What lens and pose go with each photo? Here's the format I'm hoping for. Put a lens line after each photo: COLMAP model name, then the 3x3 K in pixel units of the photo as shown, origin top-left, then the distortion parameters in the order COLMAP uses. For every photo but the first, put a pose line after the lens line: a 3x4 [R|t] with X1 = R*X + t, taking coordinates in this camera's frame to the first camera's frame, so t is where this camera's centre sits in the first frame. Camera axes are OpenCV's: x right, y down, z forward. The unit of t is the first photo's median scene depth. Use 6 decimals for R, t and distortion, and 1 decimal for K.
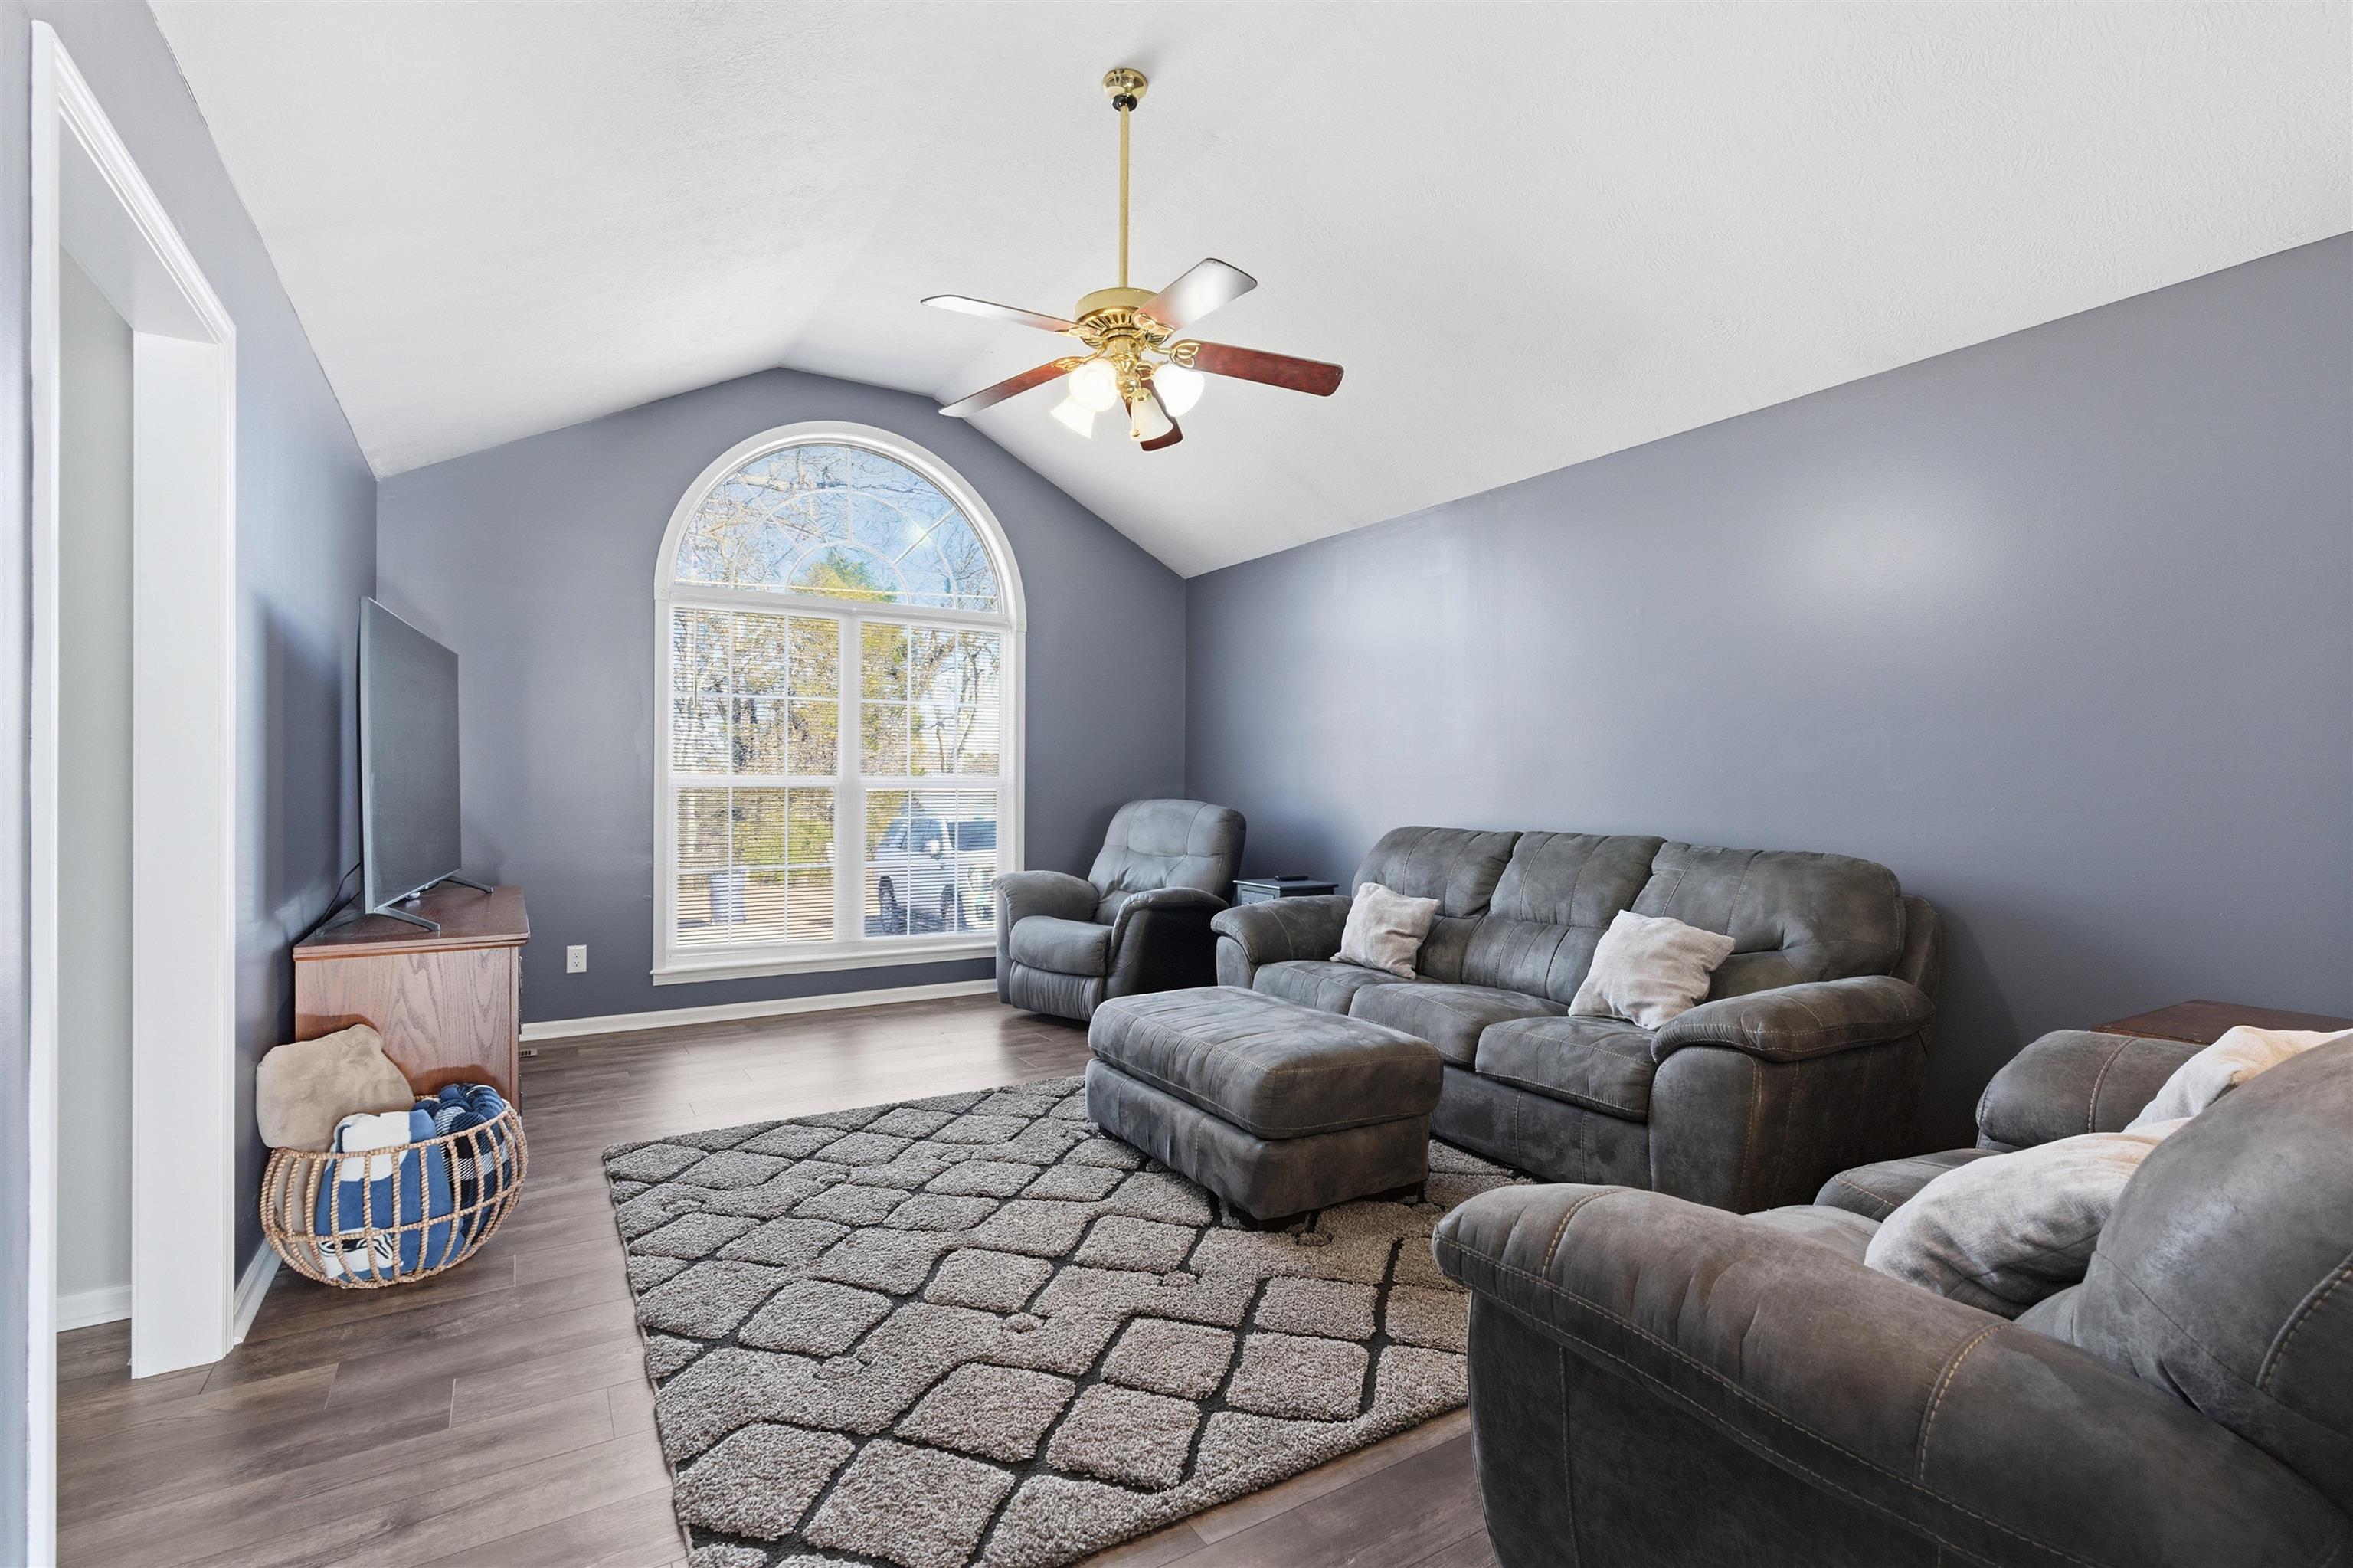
lens RADIAL K [[1090.1, 0, 1156.6], [0, 1090.1, 790.3], [0, 0, 1]] dist [-0.002111, -0.000027]
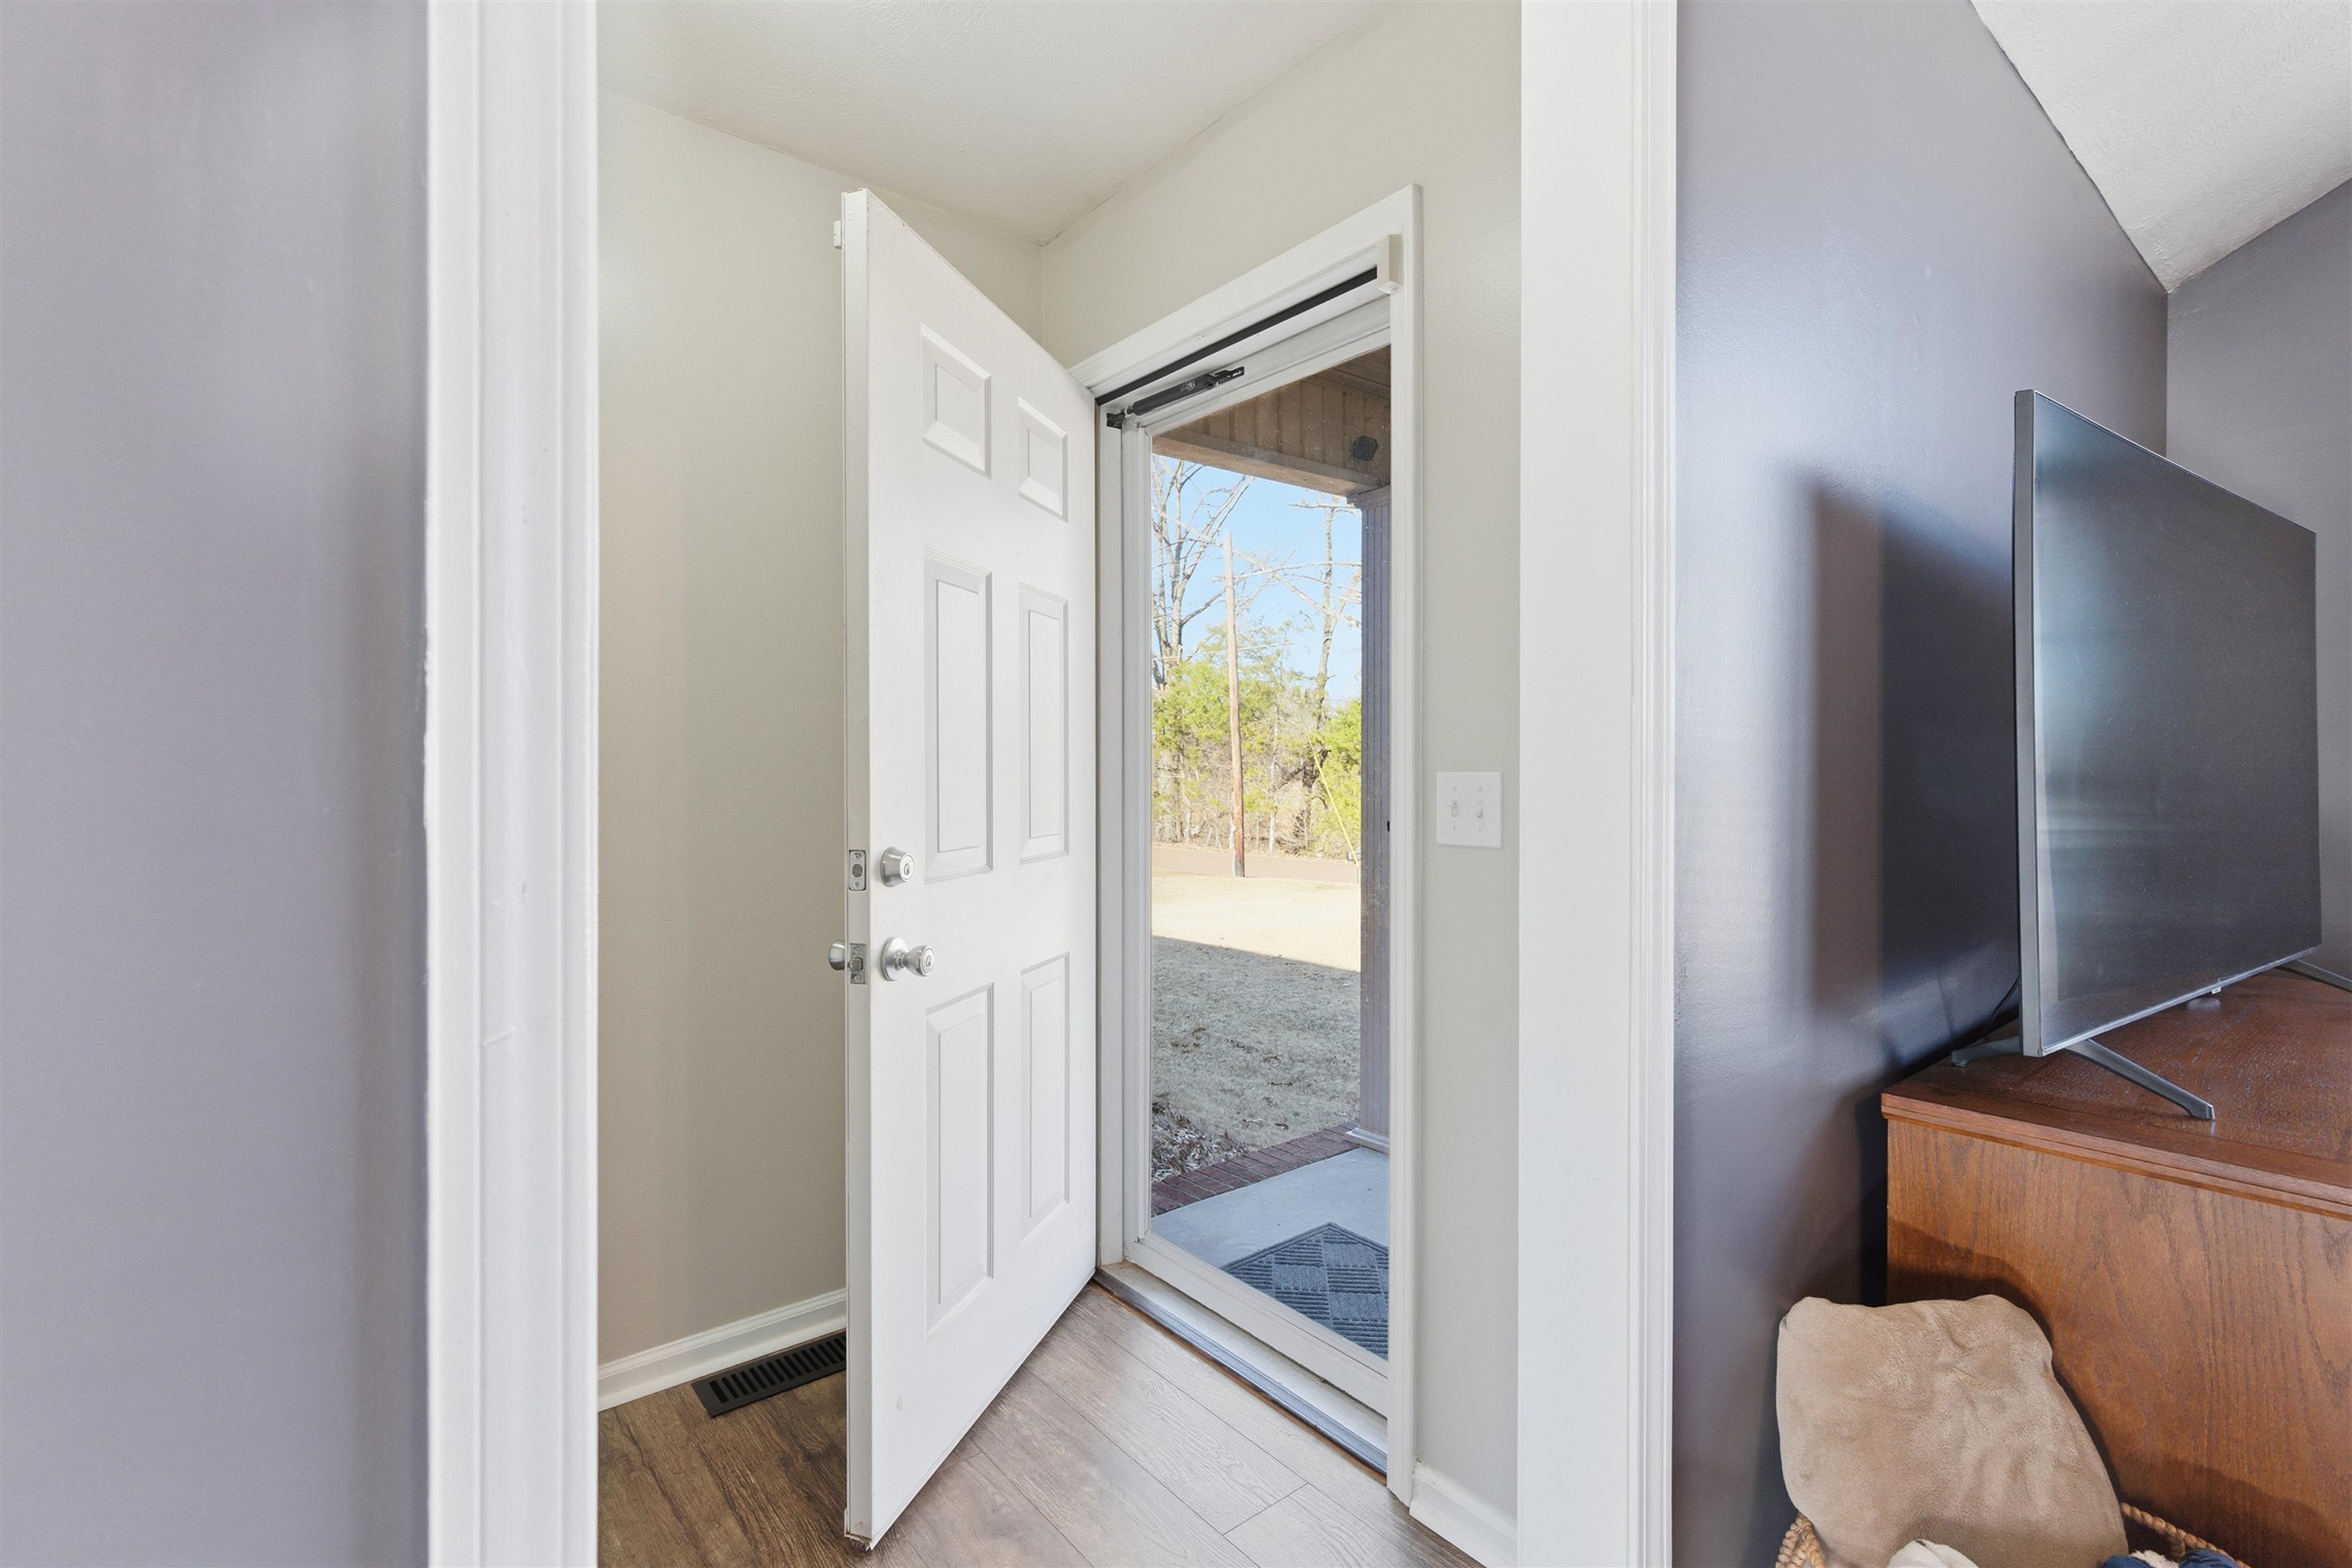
lens RADIAL K [[1062.1, 0, 1166.9], [0, 1062.1, 775.9], [0, 0, 1]] dist [0.001517, -0.000241]
pose [[0.147074, 0.000737, -0.989125, -0.327688], [-0.000310, 1.000000, 0.000699, -0.010046], [0.989125, 0.000204, 0.147074, 0.572682]]
